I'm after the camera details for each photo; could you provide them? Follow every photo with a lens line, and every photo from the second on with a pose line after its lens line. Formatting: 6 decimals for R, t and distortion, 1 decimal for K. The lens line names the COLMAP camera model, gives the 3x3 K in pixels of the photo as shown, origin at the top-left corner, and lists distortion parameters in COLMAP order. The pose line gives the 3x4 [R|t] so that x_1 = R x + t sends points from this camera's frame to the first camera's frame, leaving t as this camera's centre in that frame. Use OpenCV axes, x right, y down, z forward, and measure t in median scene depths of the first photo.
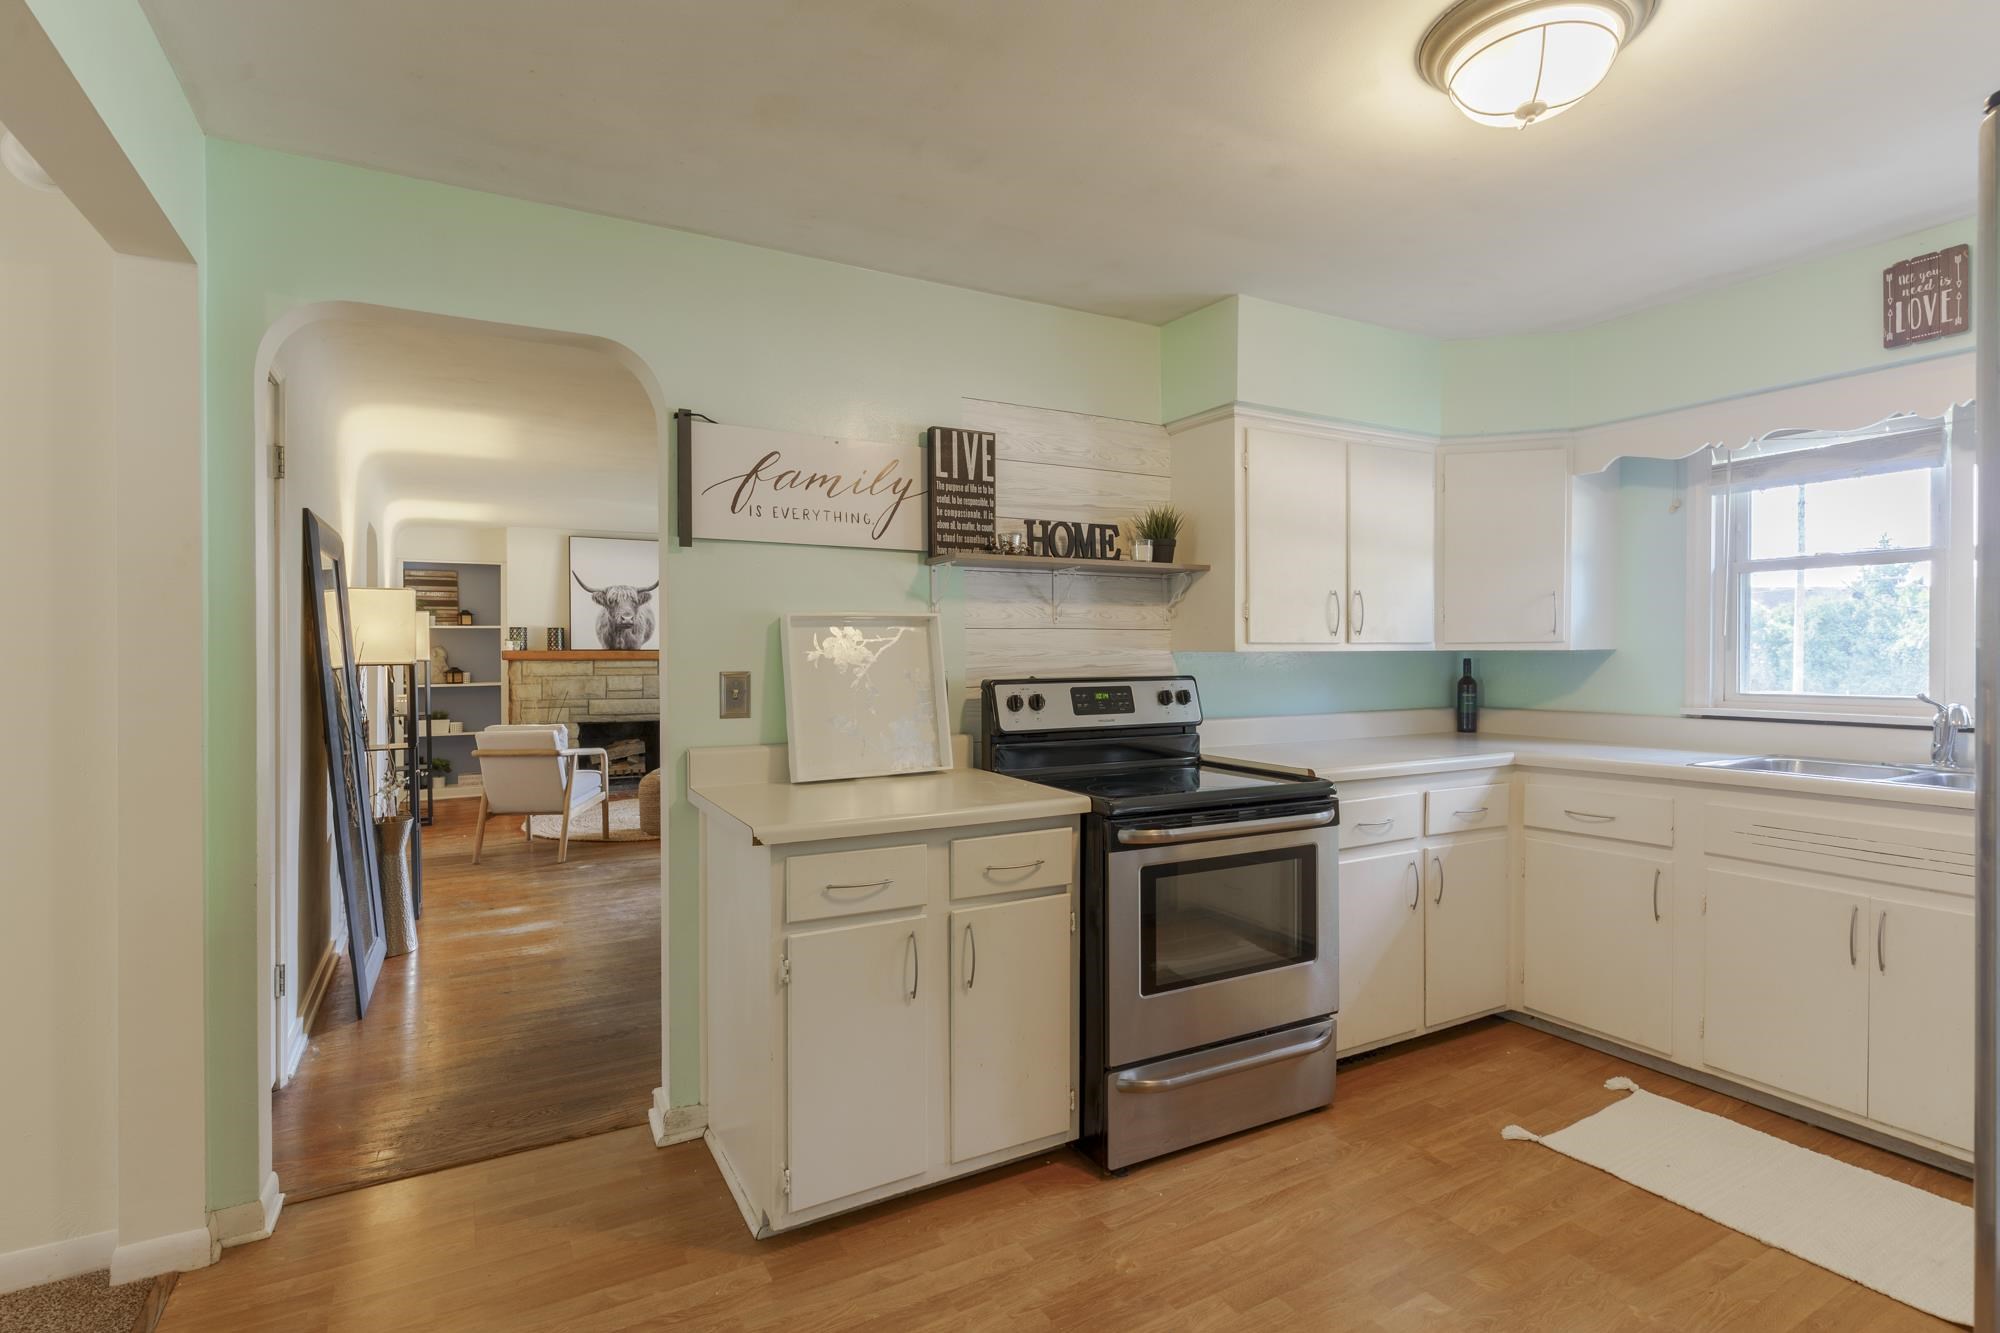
lens RADIAL K [[985.0, 0, 997.7], [0, 985.0, 662.1], [0, 0, 1]] dist [0.001626, 0.000049]
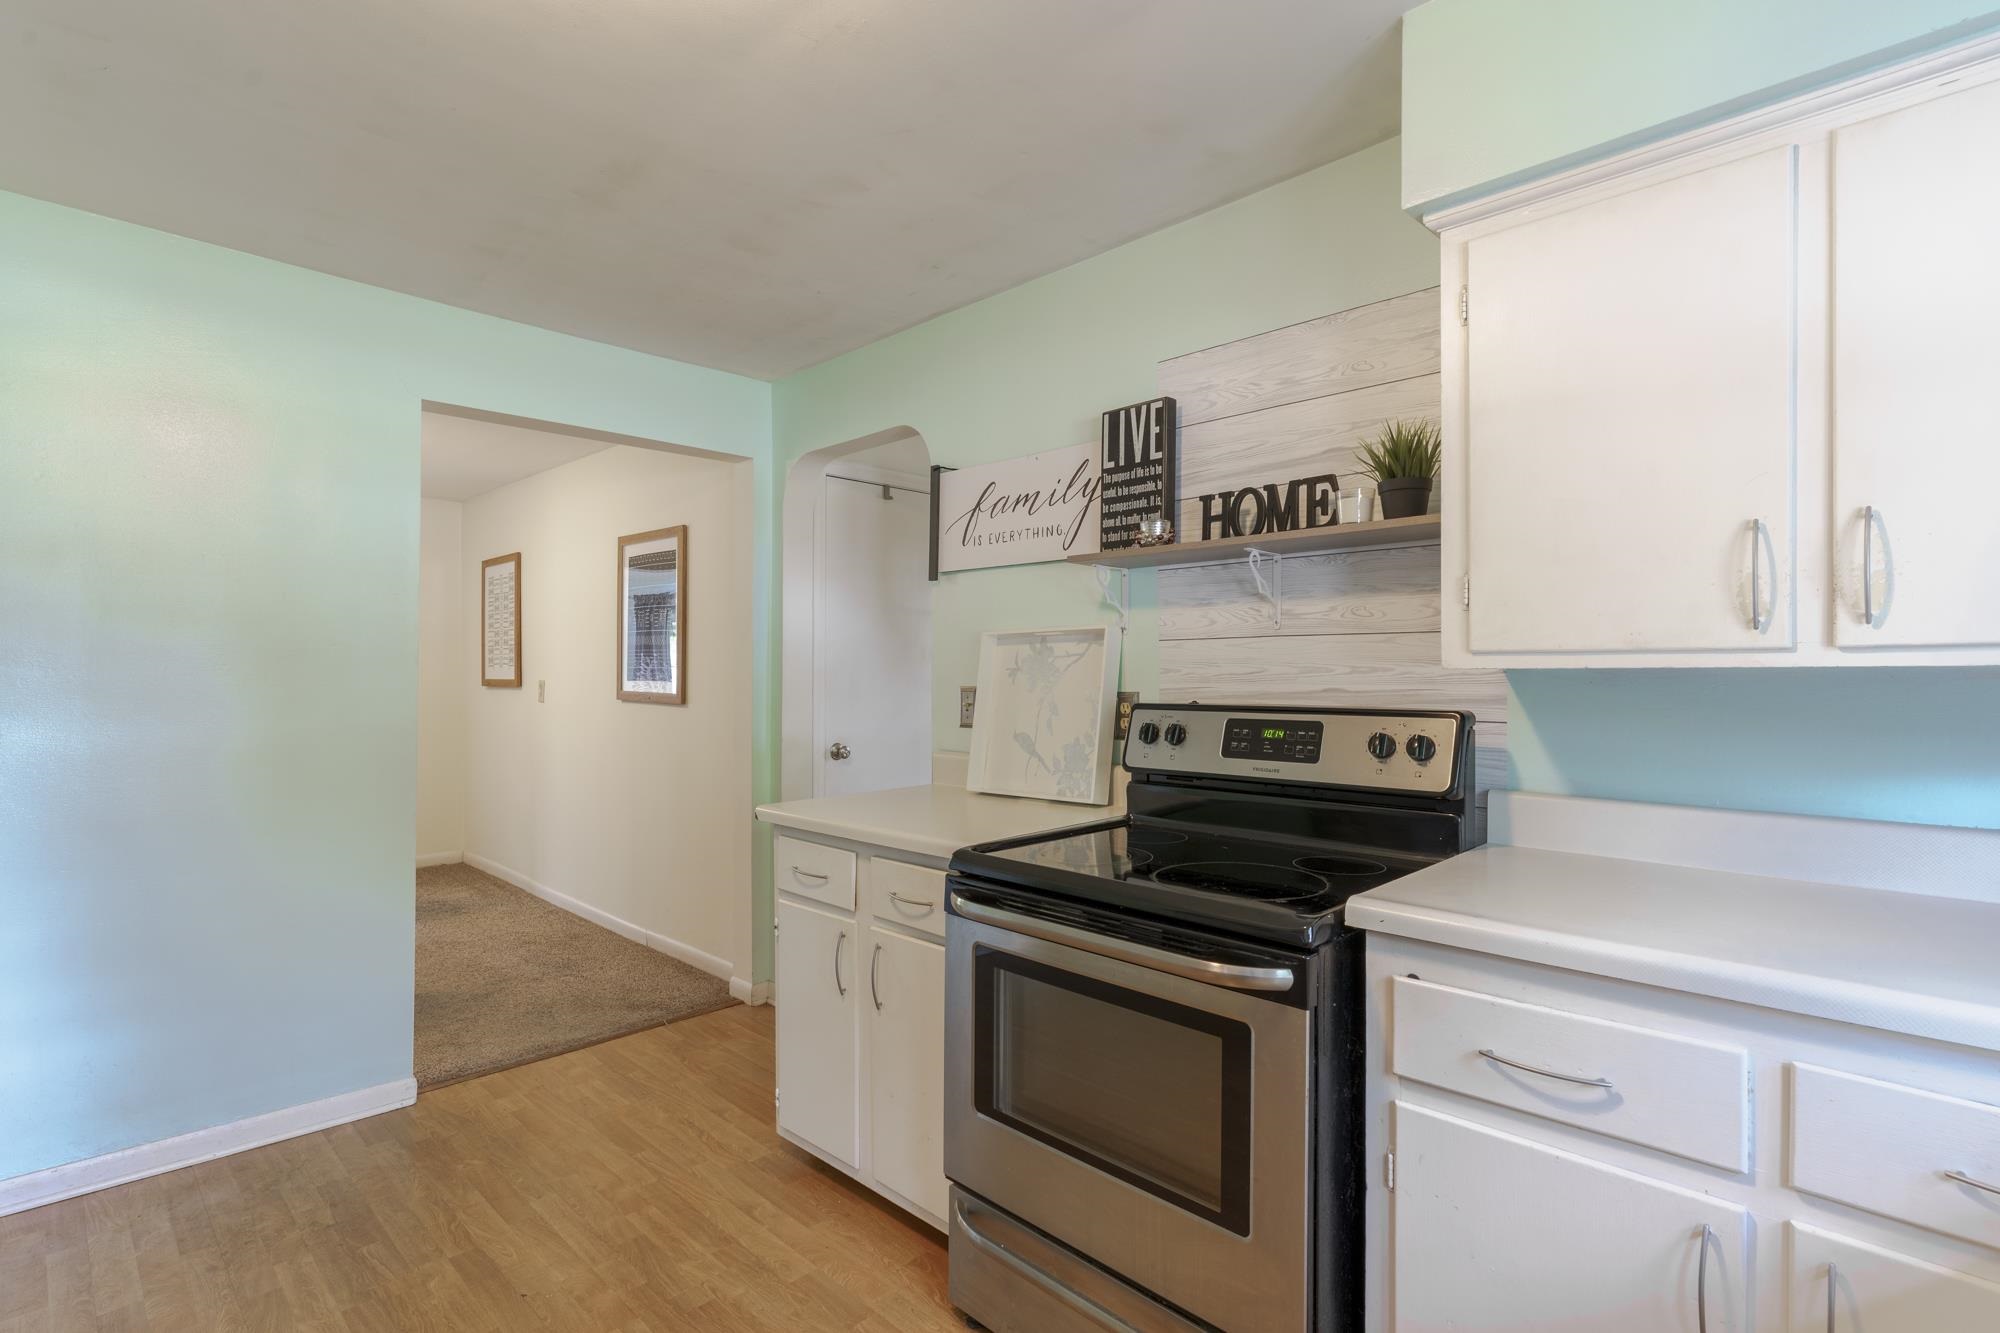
lens RADIAL K [[985.0, 0, 998.2], [0, 985.0, 672.4], [0, 0, 1]] dist [0.001626, 0.000049]
pose [[0.259566, 0.002245, -0.965723, 0.724290], [-0.012737, 0.999918, -0.001099, -0.004863], [0.965641, 0.012586, 0.259574, 0.650269]]
